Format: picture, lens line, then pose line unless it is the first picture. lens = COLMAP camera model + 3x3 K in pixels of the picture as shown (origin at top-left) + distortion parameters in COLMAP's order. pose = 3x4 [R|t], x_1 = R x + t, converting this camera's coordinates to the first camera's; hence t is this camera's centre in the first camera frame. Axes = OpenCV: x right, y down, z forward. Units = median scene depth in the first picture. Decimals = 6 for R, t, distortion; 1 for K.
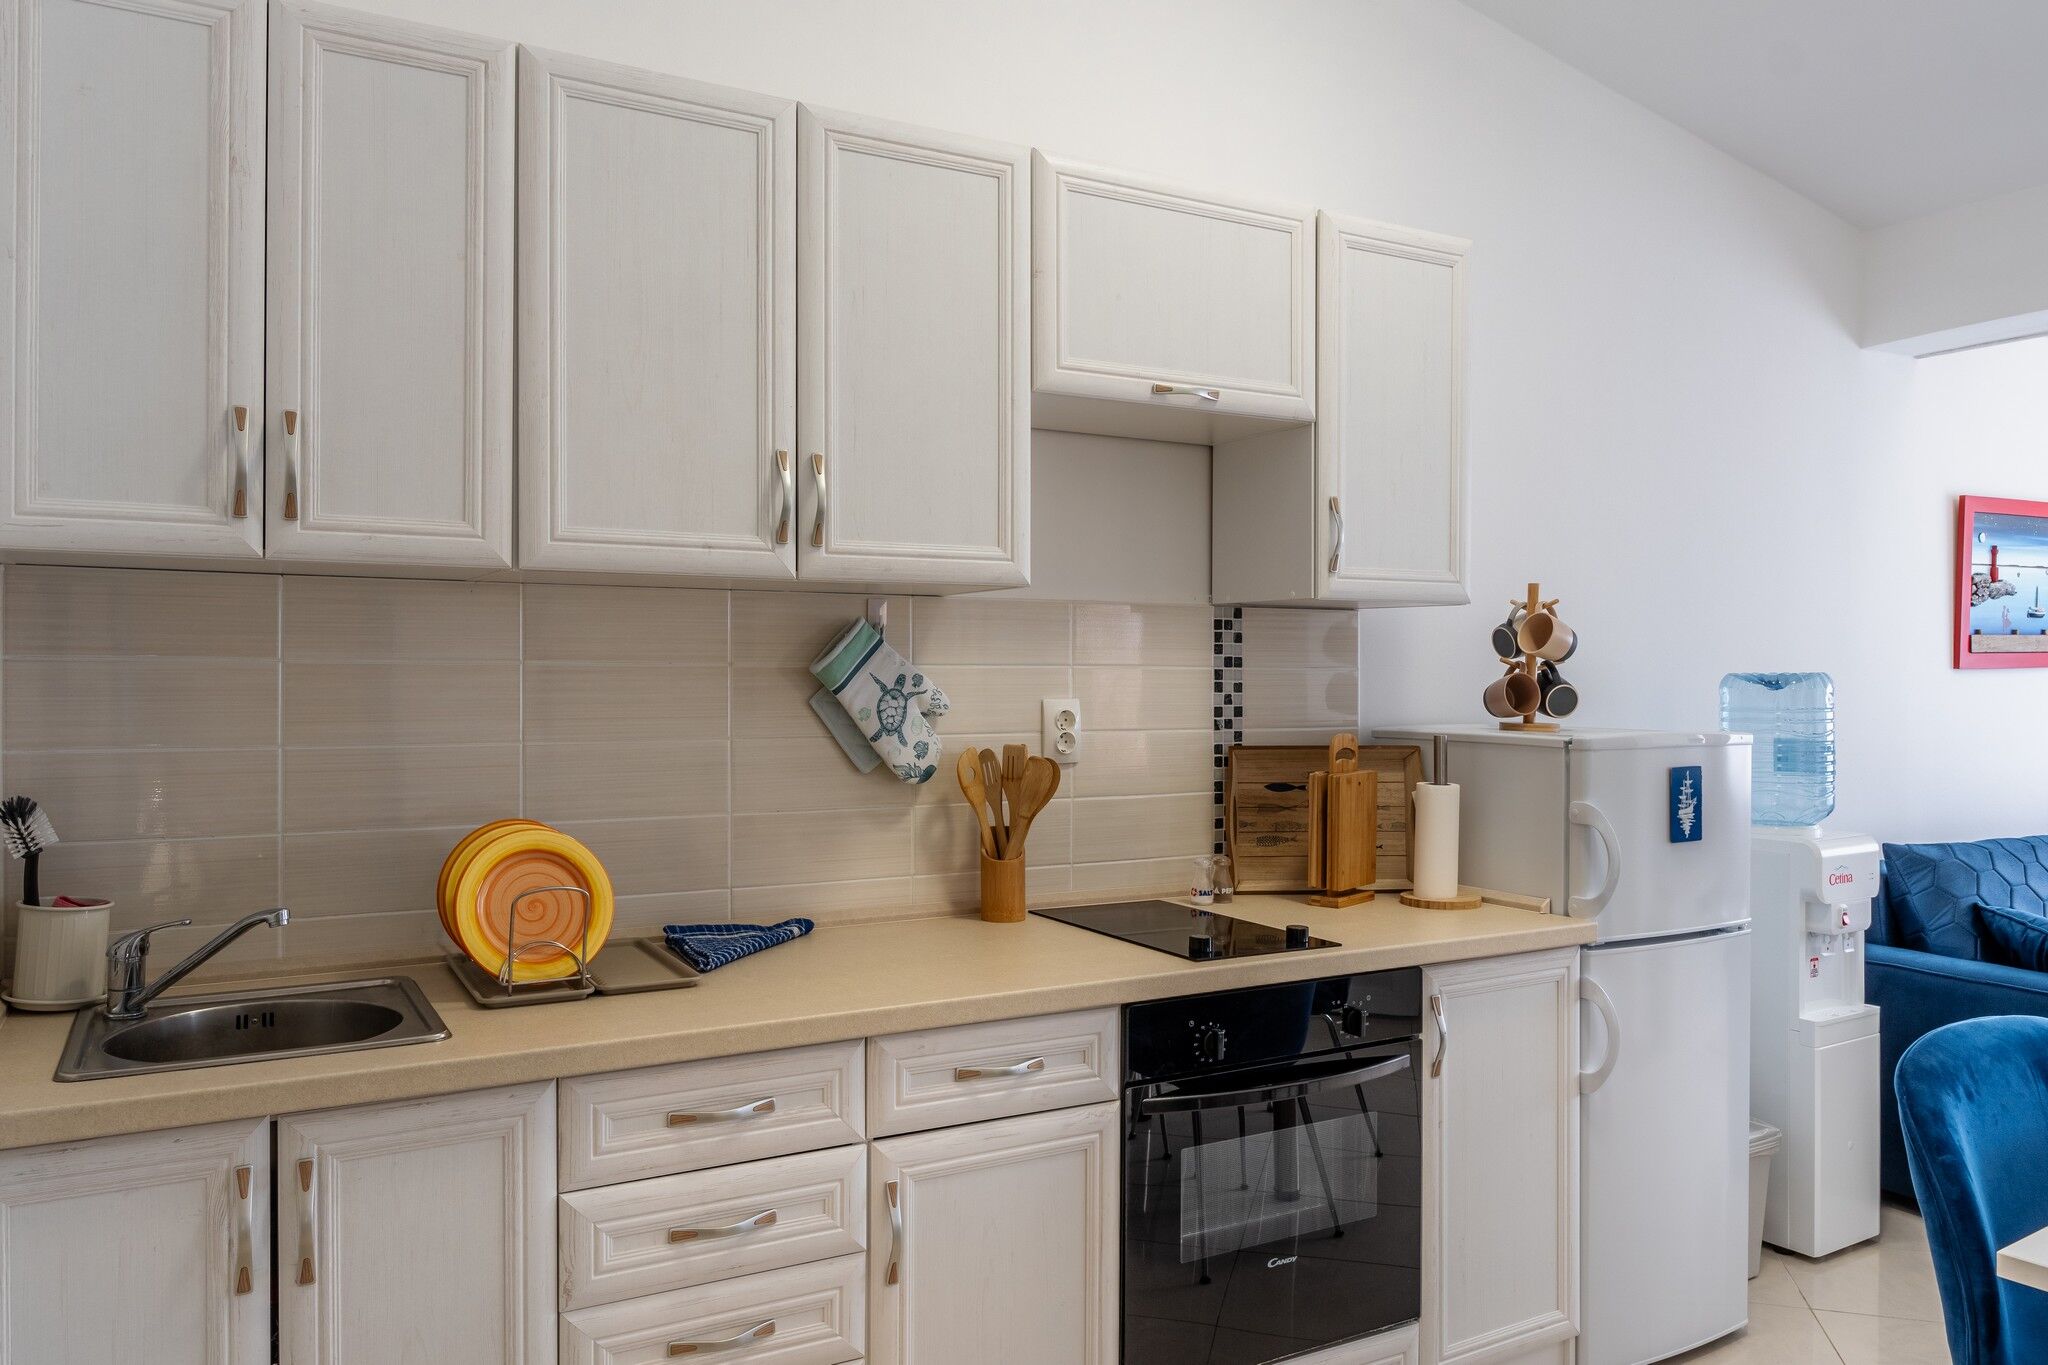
lens RADIAL K [[1446.9, 0, 1024.0], [0, 1446.9, 682.5], [0, 0, 1]] dist [0.003750, -0.000594]
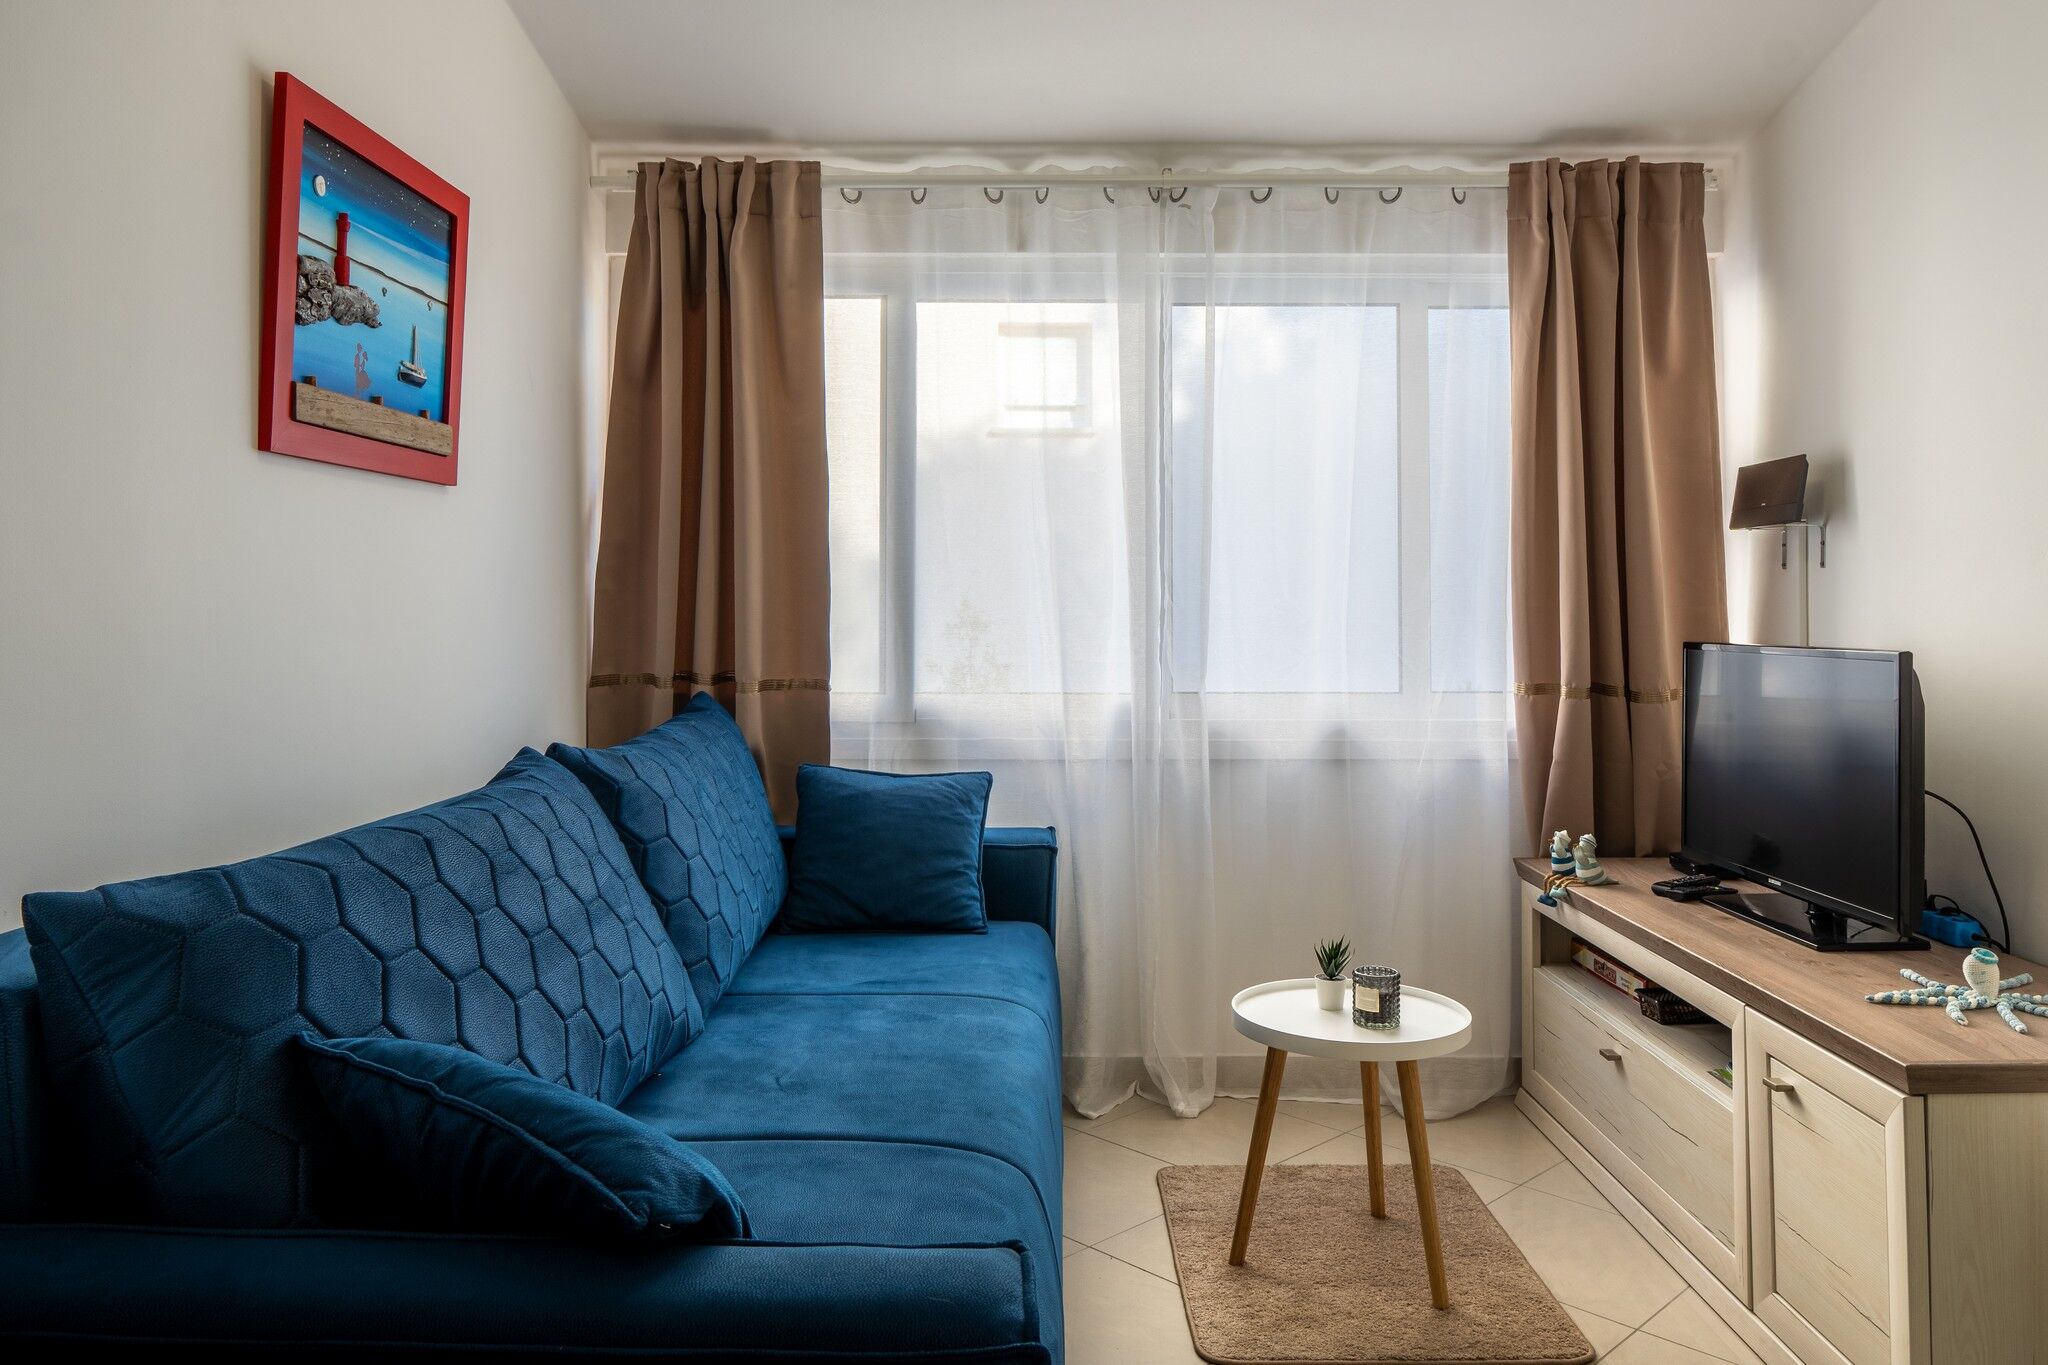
lens RADIAL K [[1470.3, 0, 1028.0], [0, 1470.3, 584.8], [0, 0, 1]] dist [0.001998, -0.001280]
pose [[0.506829, 0.022151, 0.861762, 0.569911], [0.000089, 0.999668, -0.025748, 0.068606], [-0.862047, 0.013126, 0.506659, 0.867218]]
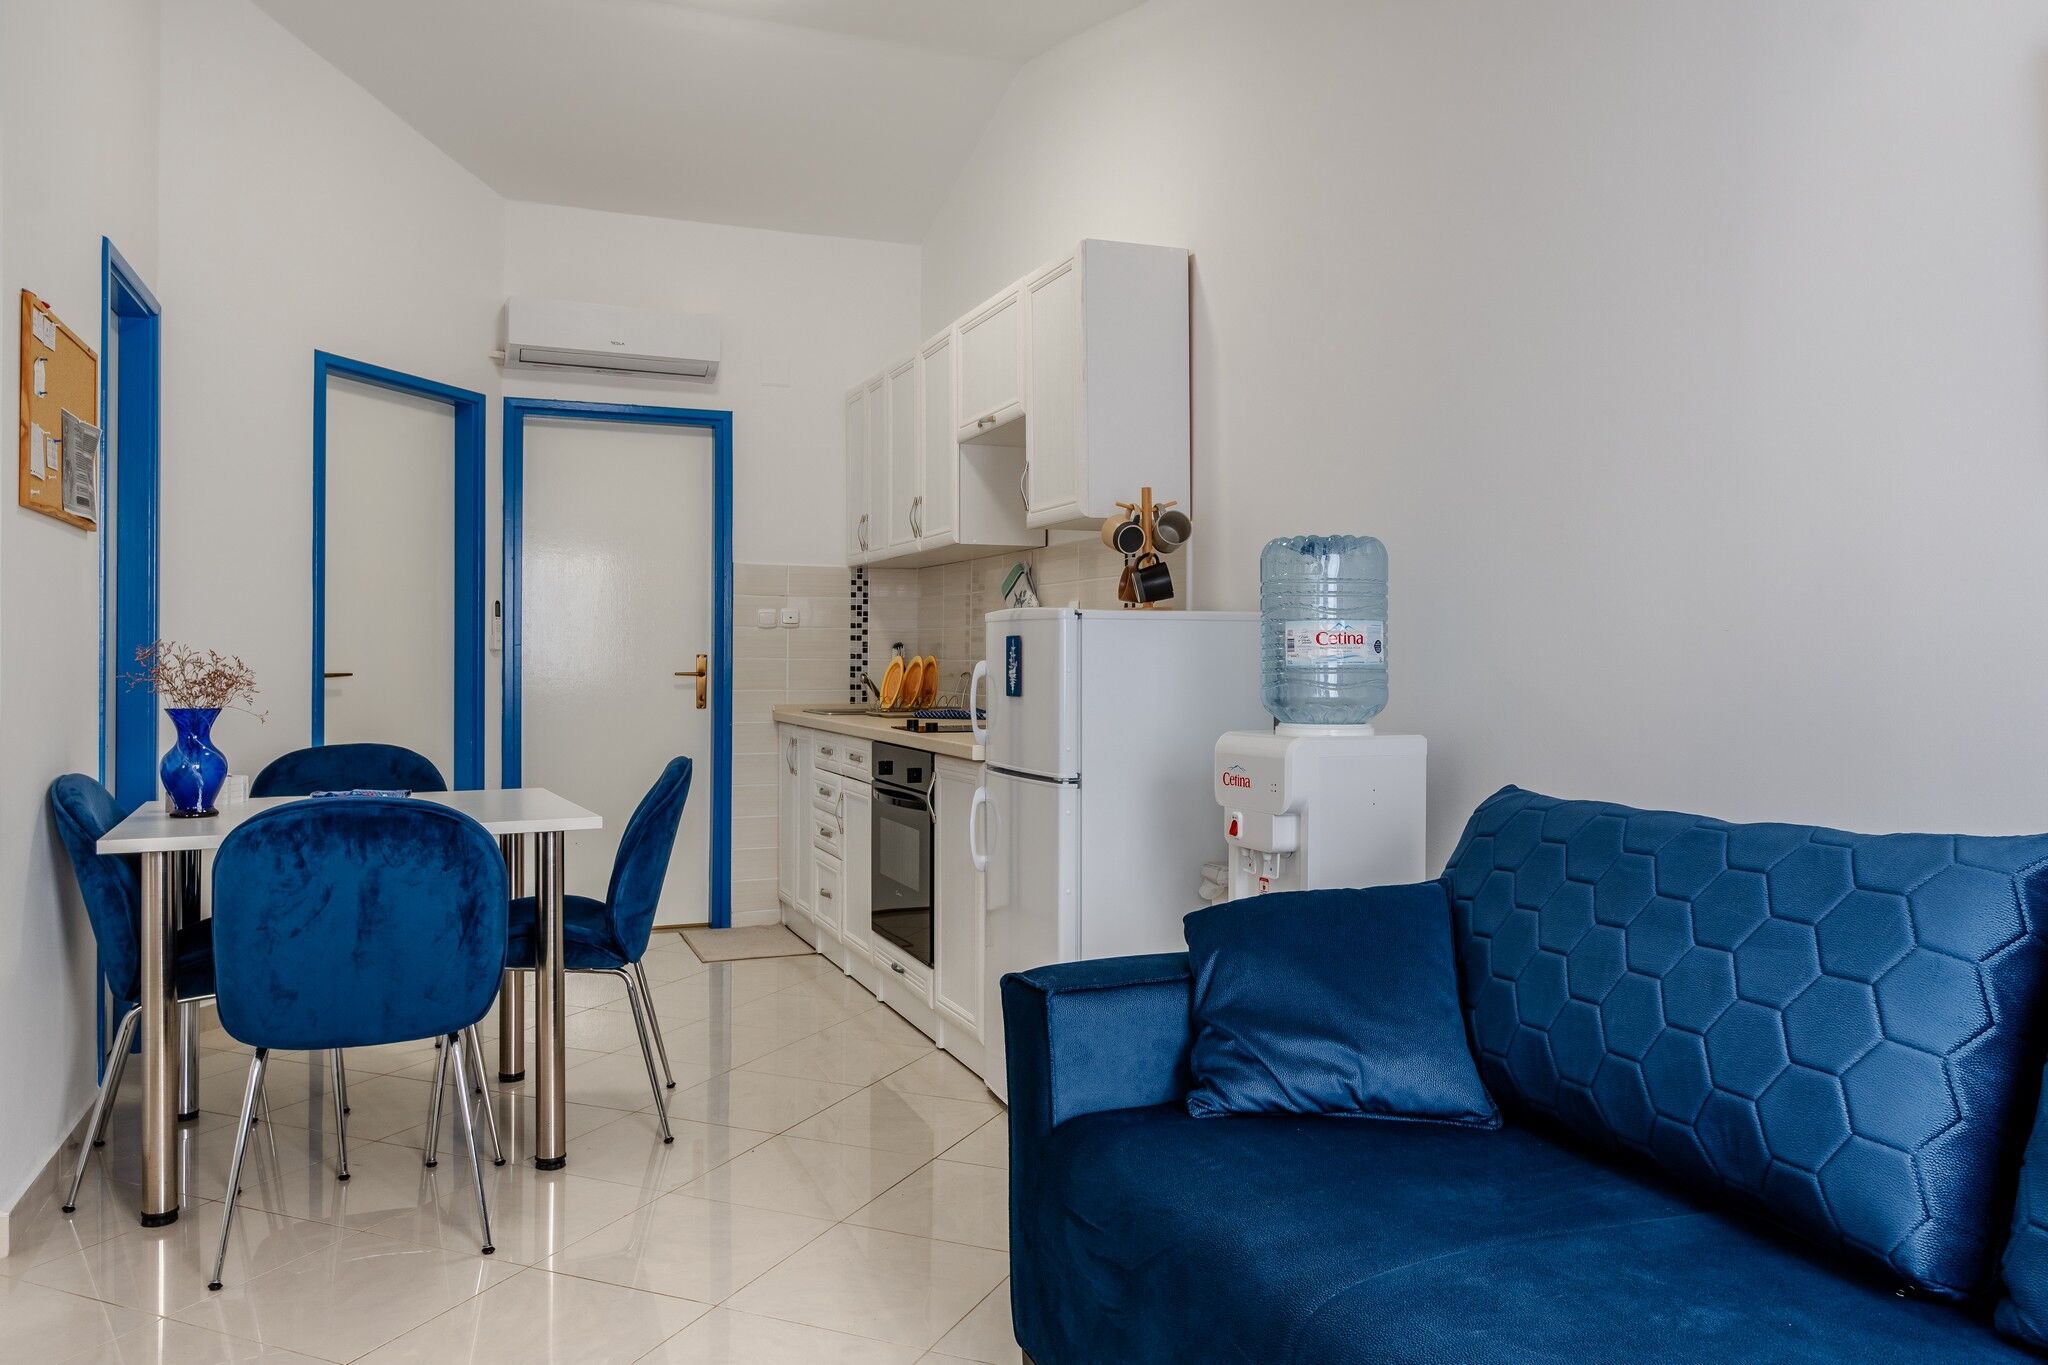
lens RADIAL K [[1478.2, 0, 1055.5], [0, 1478.2, 649.6], [0, 0, 1]] dist [0.000296, 0.000076]
pose [[-0.124782, -0.006760, -0.992161, 1.695215], [-0.006957, 0.999958, -0.005939, 0.076677], [0.992160, 0.006161, -0.124823, 1.187533]]
